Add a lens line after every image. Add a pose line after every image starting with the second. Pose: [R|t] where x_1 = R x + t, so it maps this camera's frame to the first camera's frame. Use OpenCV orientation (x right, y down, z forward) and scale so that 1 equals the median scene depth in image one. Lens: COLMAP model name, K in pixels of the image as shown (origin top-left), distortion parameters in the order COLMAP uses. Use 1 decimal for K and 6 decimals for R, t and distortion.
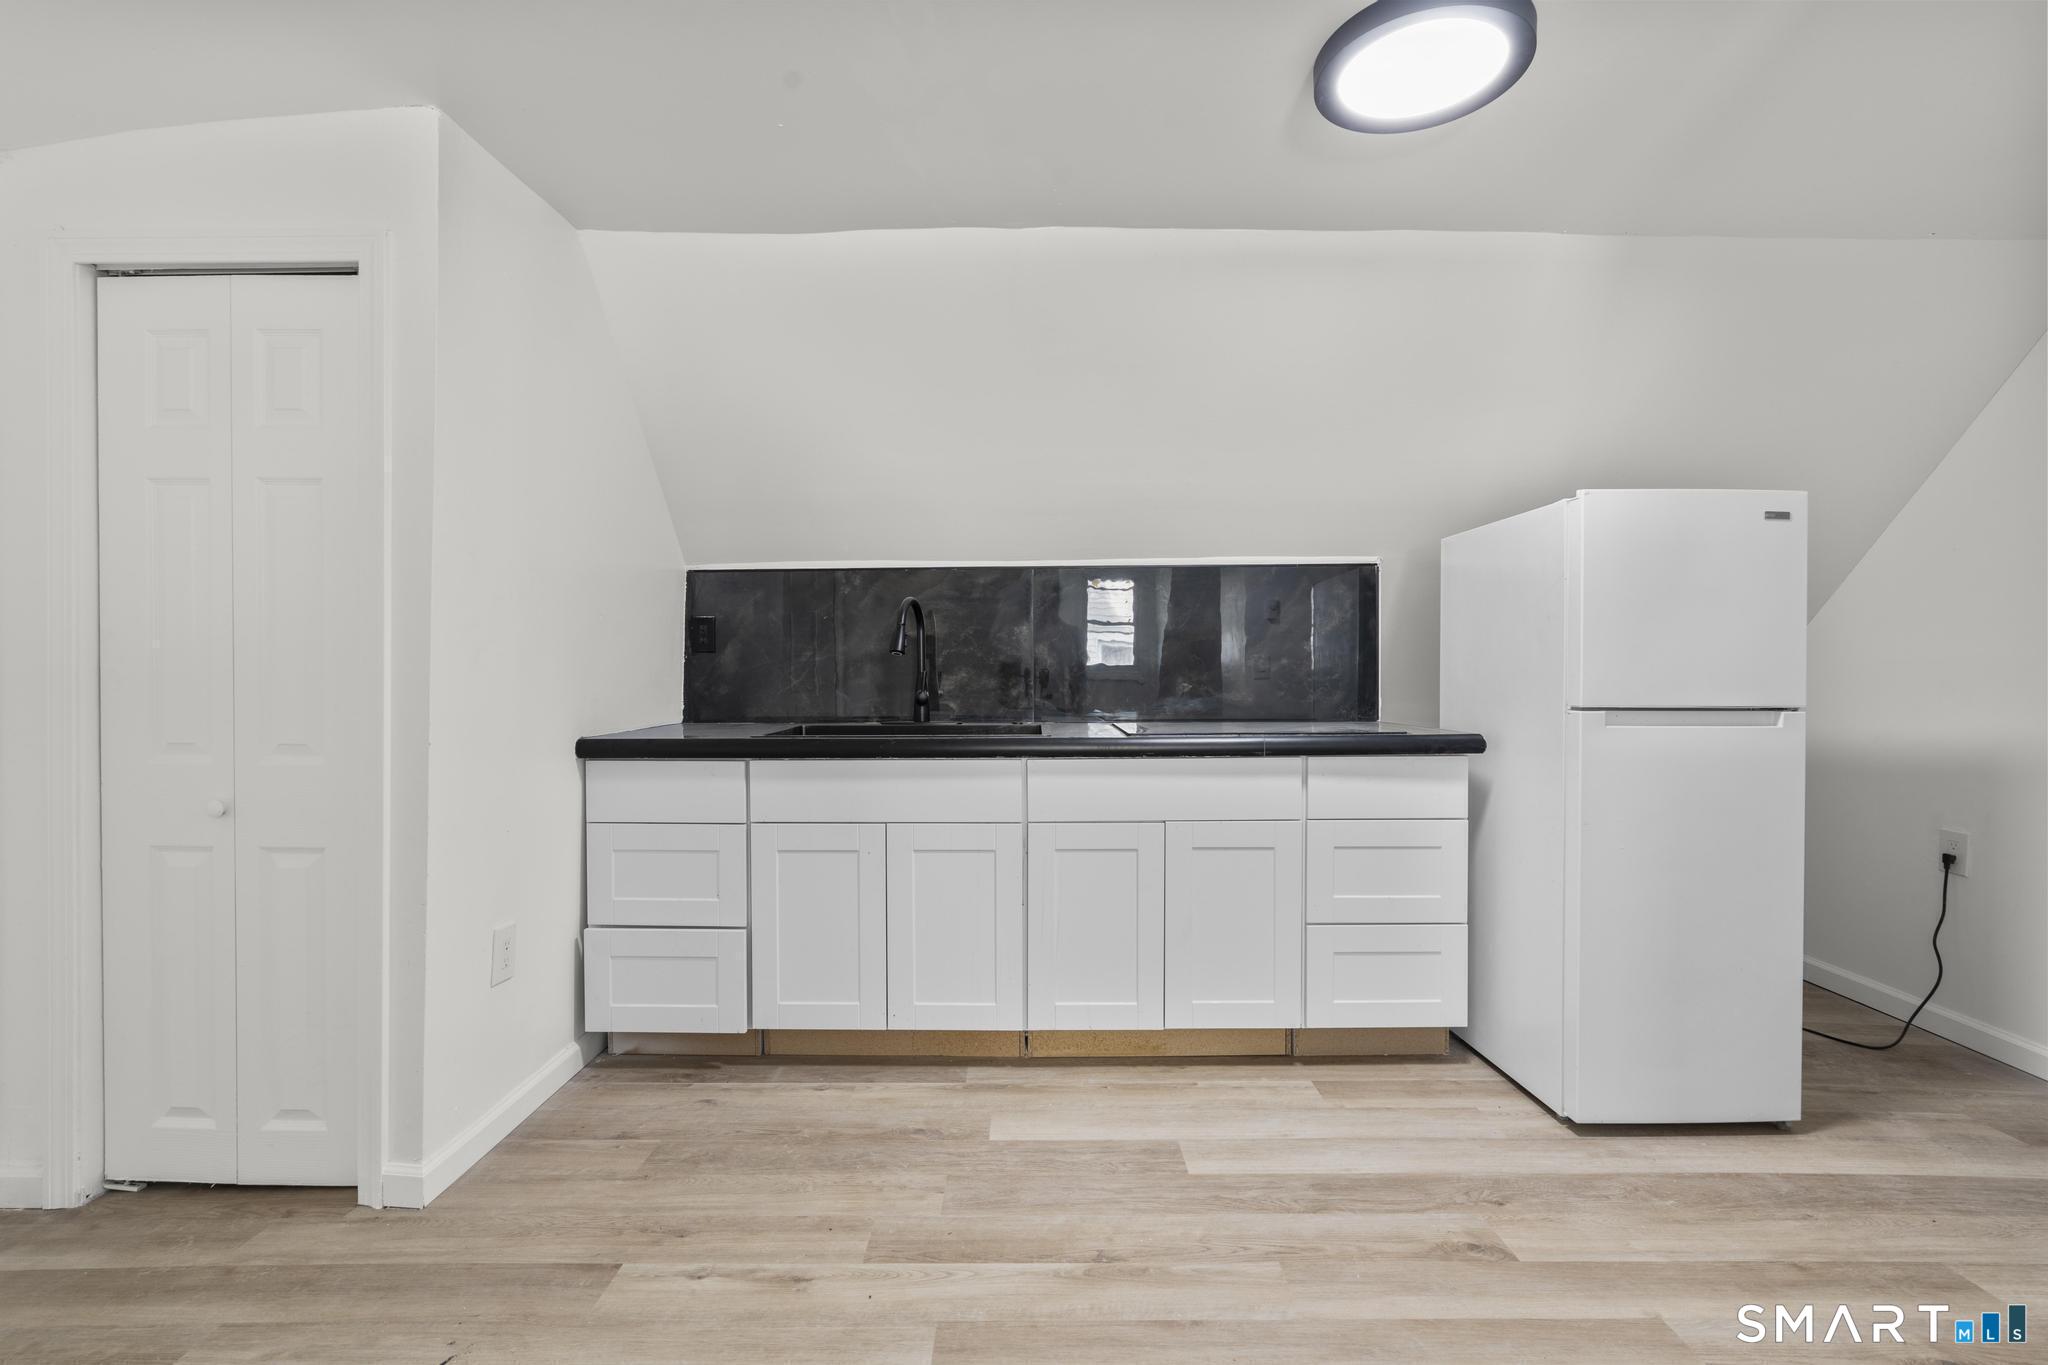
lens RADIAL K [[910.4, 0, 1024.3], [0, 910.4, 693.2], [0, 0, 1]] dist [-0.013033, 0.004672]
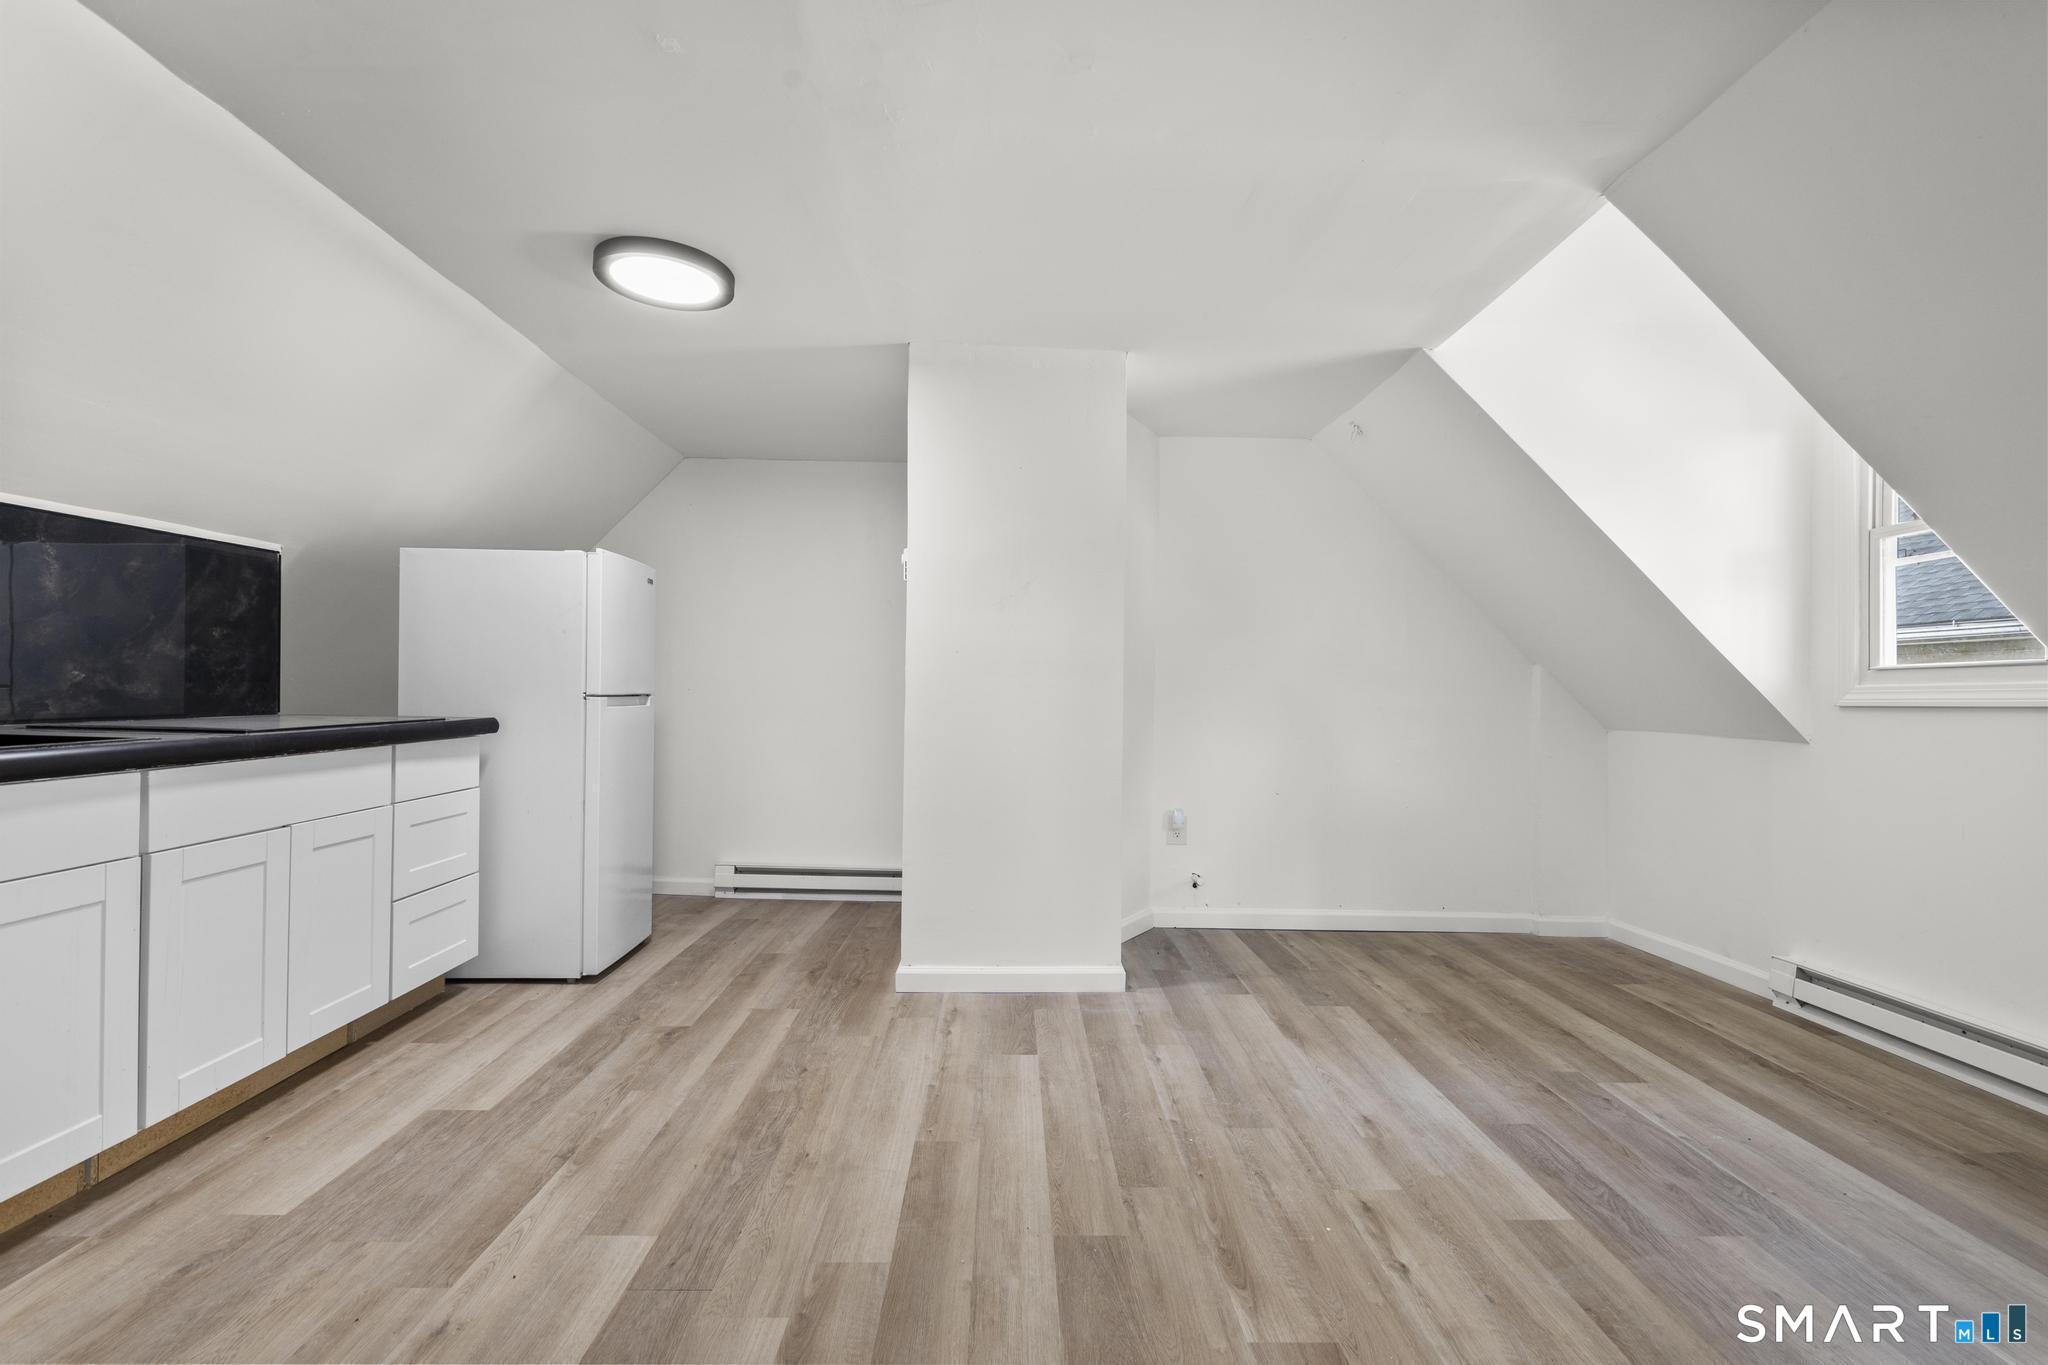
lens RADIAL K [[910.4, 0, 1024.3], [0, 910.4, 693.2], [0, 0, 1]] dist [-0.013033, 0.004672]
pose [[-0.027034, -0.005600, 0.999619, -0.823874], [-0.002478, 0.999982, 0.005535, 0.002468], [-0.999631, -0.002327, -0.027047, 0.313021]]
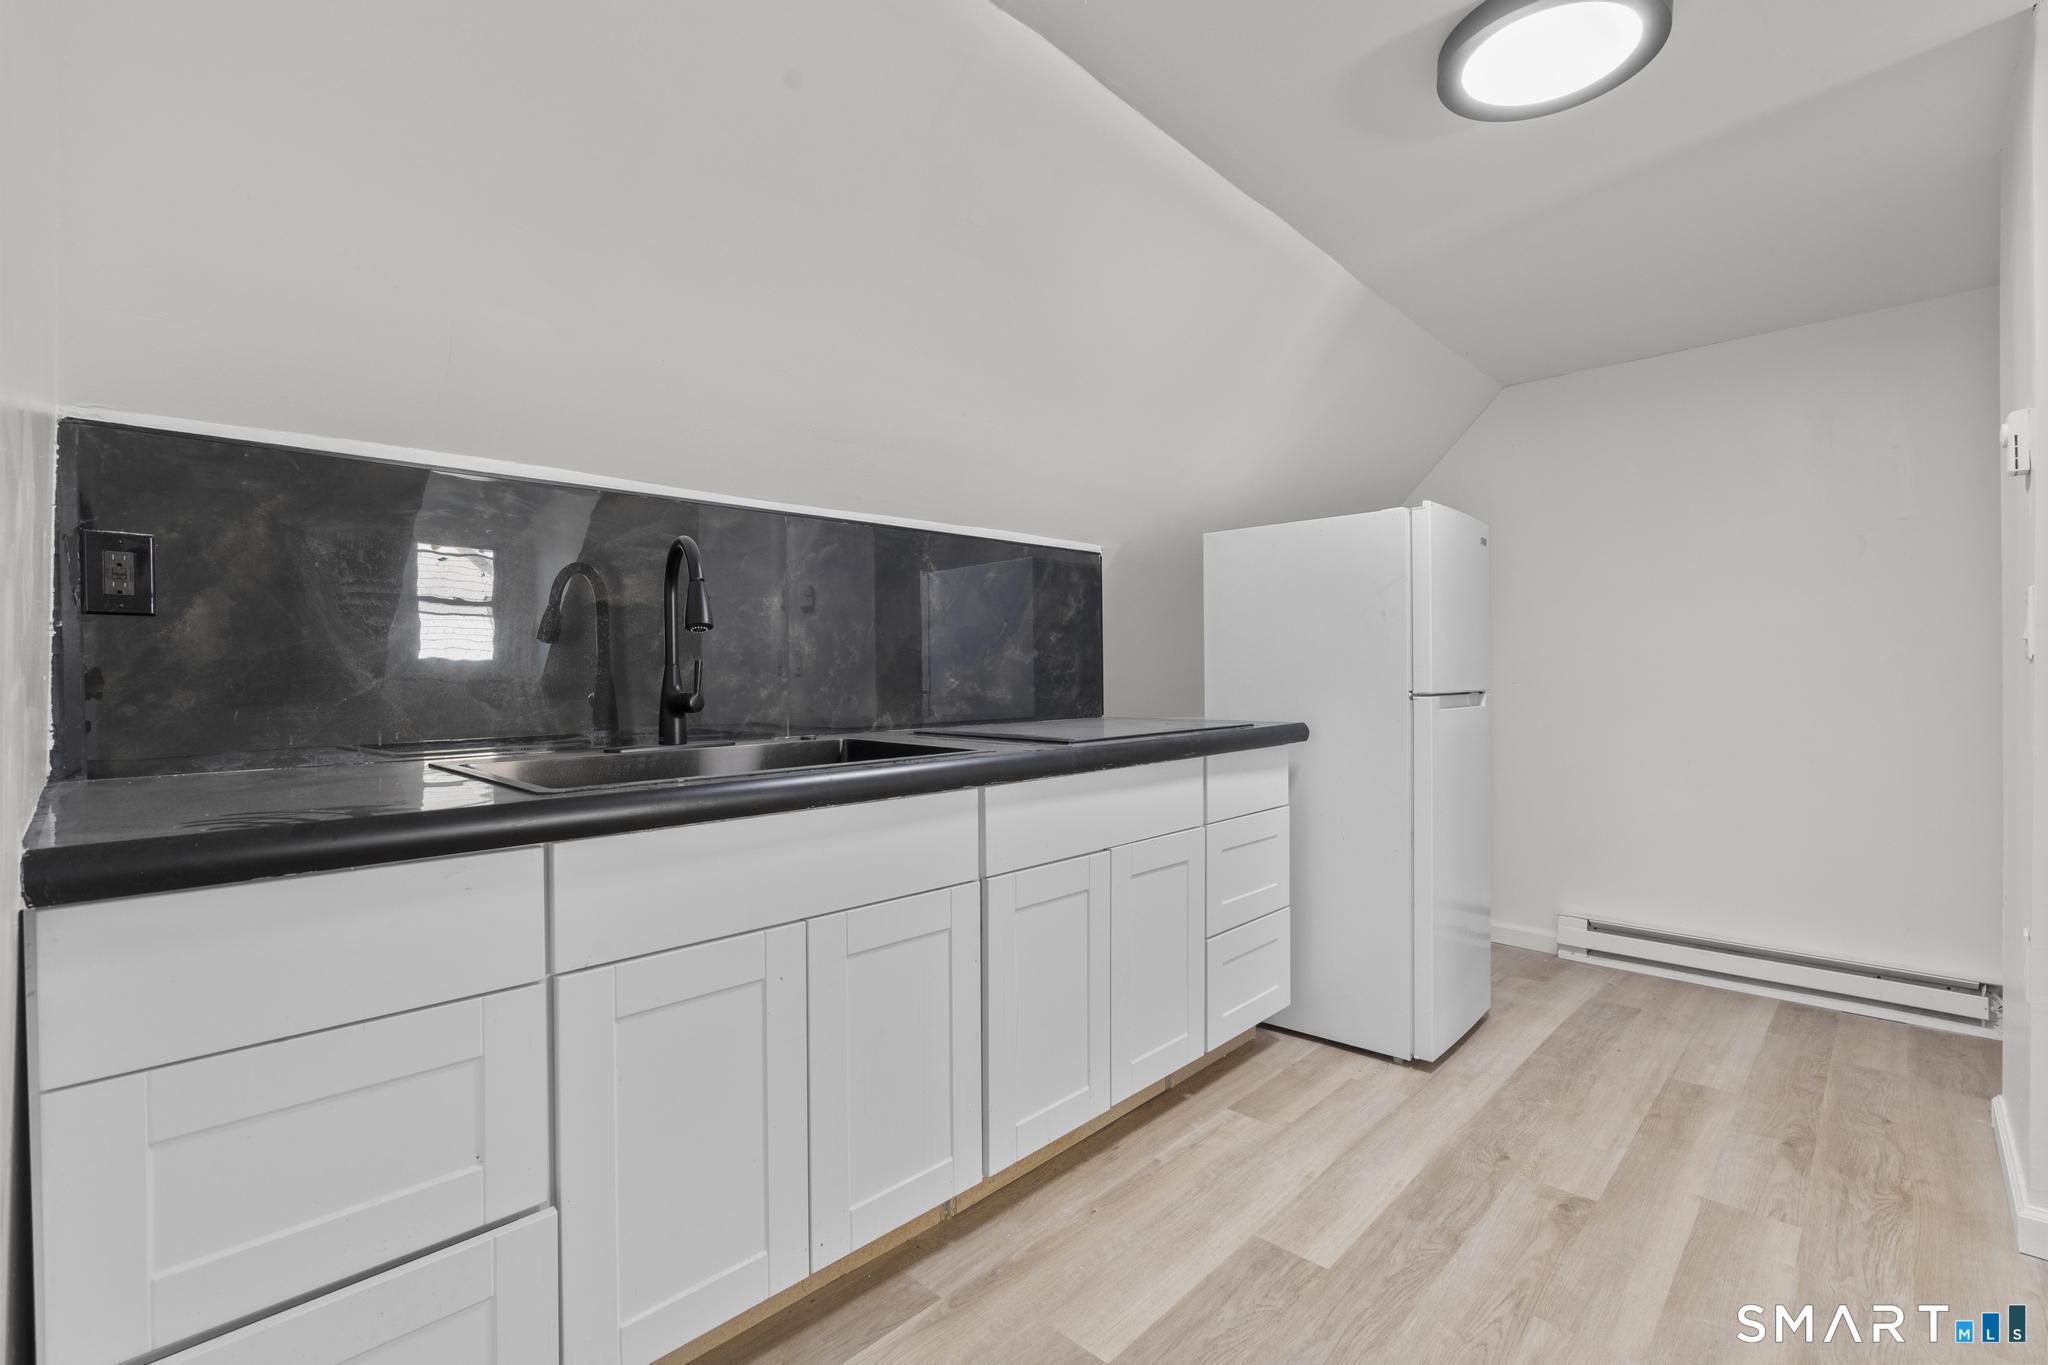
lens RADIAL K [[910.4, 0, 1024.3], [0, 910.4, 693.2], [0, 0, 1]] dist [-0.013033, 0.004672]
pose [[0.687277, -0.017889, 0.726175, -0.509087], [0.019616, 0.999789, 0.006064, -0.001614], [-0.726131, 0.010077, 0.687483, 0.541573]]
